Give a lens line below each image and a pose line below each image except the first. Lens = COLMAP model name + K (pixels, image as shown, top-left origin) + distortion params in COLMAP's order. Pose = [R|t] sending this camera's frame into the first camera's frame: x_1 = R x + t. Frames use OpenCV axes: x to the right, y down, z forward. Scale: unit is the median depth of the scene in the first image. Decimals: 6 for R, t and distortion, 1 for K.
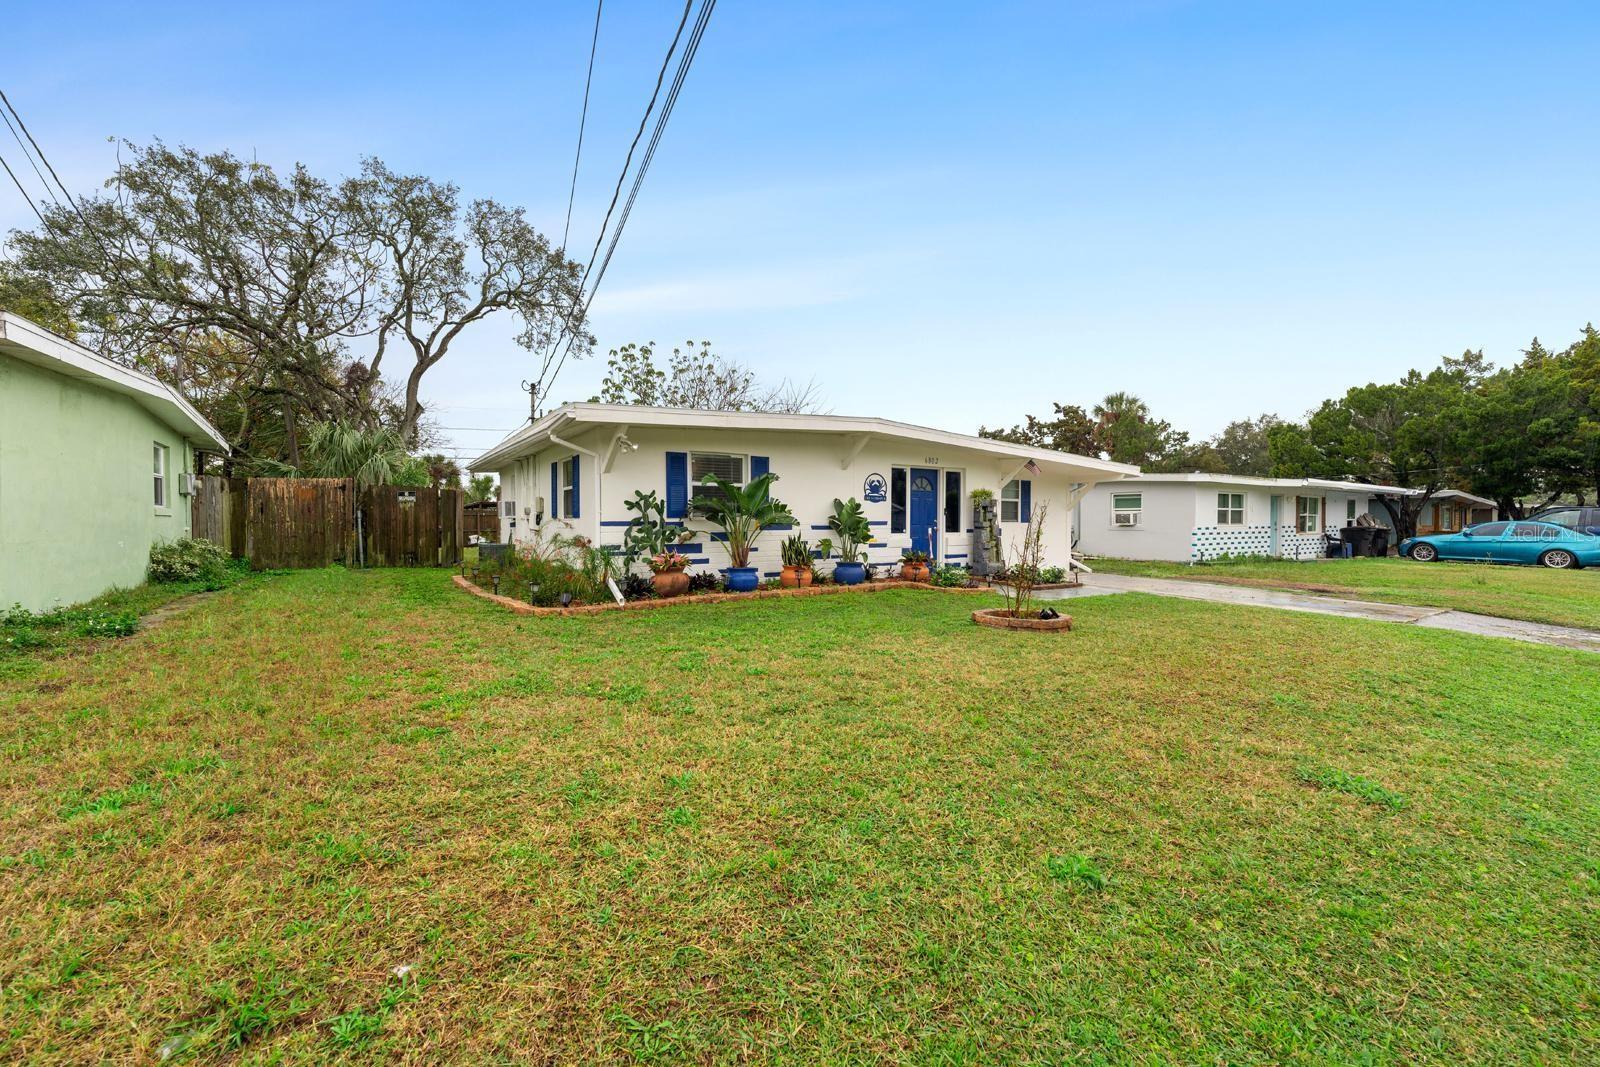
lens RADIAL K [[648.4, 0, 766.1], [0, 648.4, 553.8], [0, 0, 1]] dist [0.032954, 0.000042]
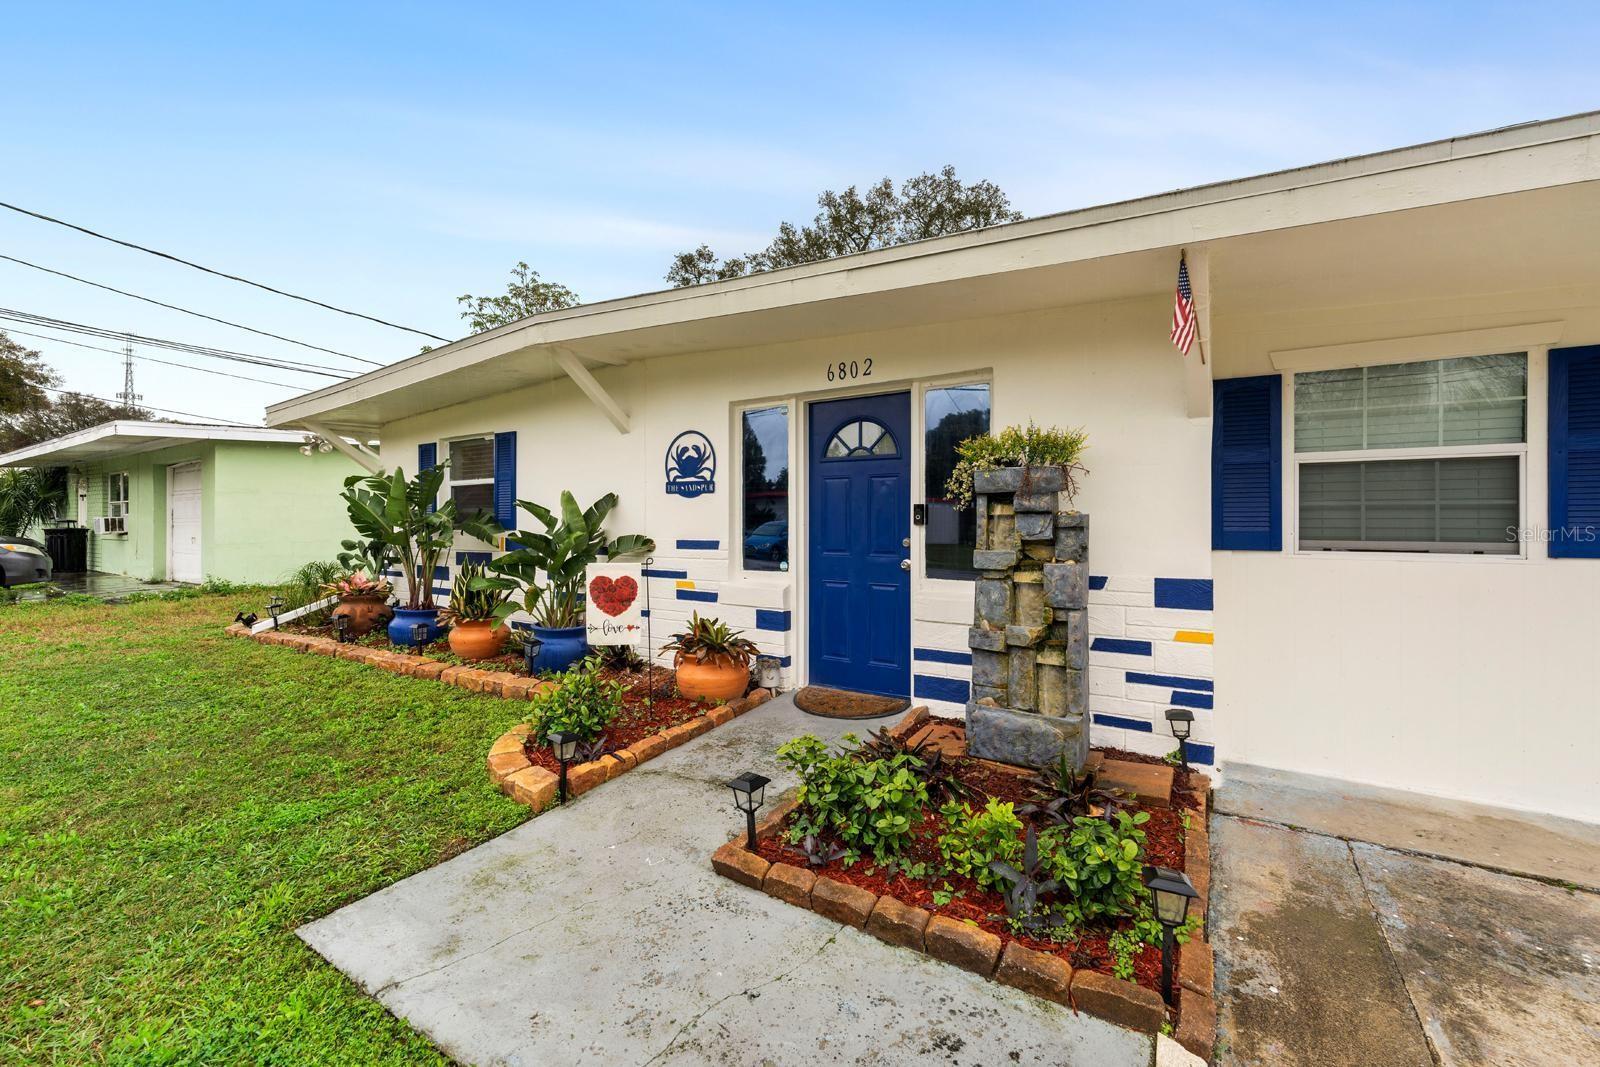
lens RADIAL K [[646.8, 0, 800.0], [0, 646.8, 533.5], [0, 0, 1]] dist [0.015439, 0.000079]
pose [[0.427356, 0.016979, -0.903924, 0.542334], [-0.043158, 0.999067, -0.001638, -0.051978], [0.903053, 0.039712, 0.427690, 0.802931]]
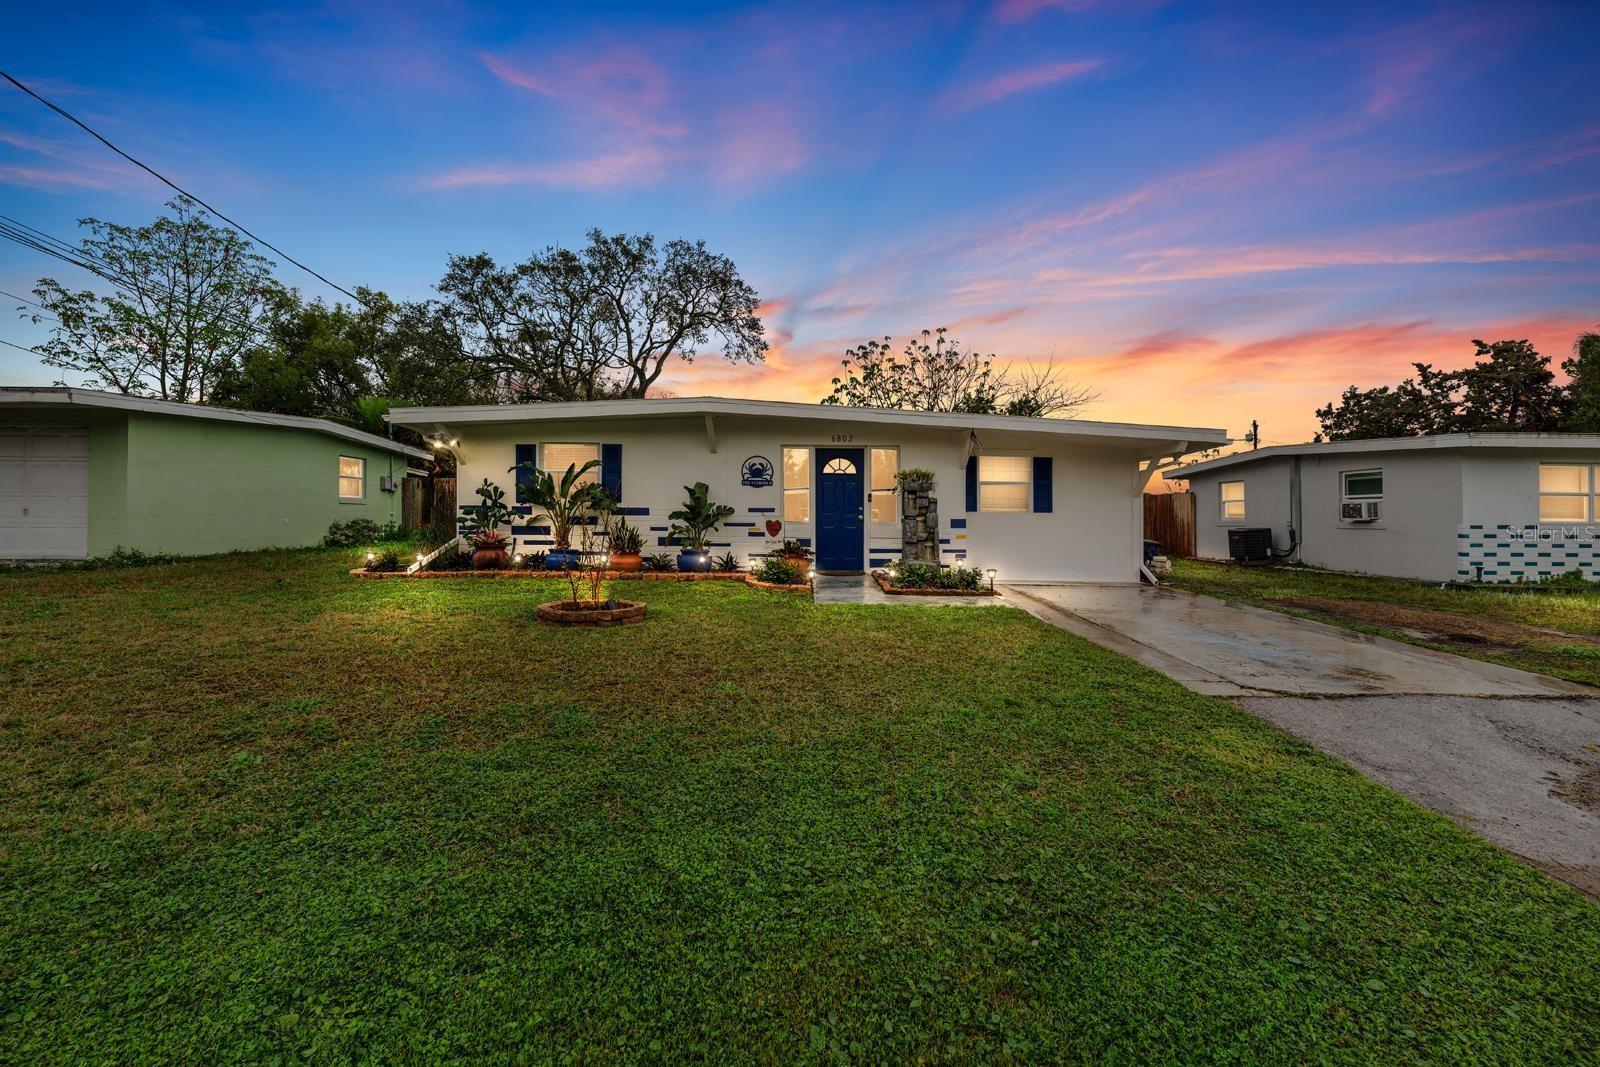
lens RADIAL K [[646.8, 0, 800.0], [0, 646.8, 533.5], [0, 0, 1]] dist [0.015439, 0.000079]
pose [[0.844960, 0.021452, -0.534399, 0.647459], [-0.035800, 0.999223, -0.016495, -0.001007], [0.533630, 0.033069, 0.845071, 0.237301]]
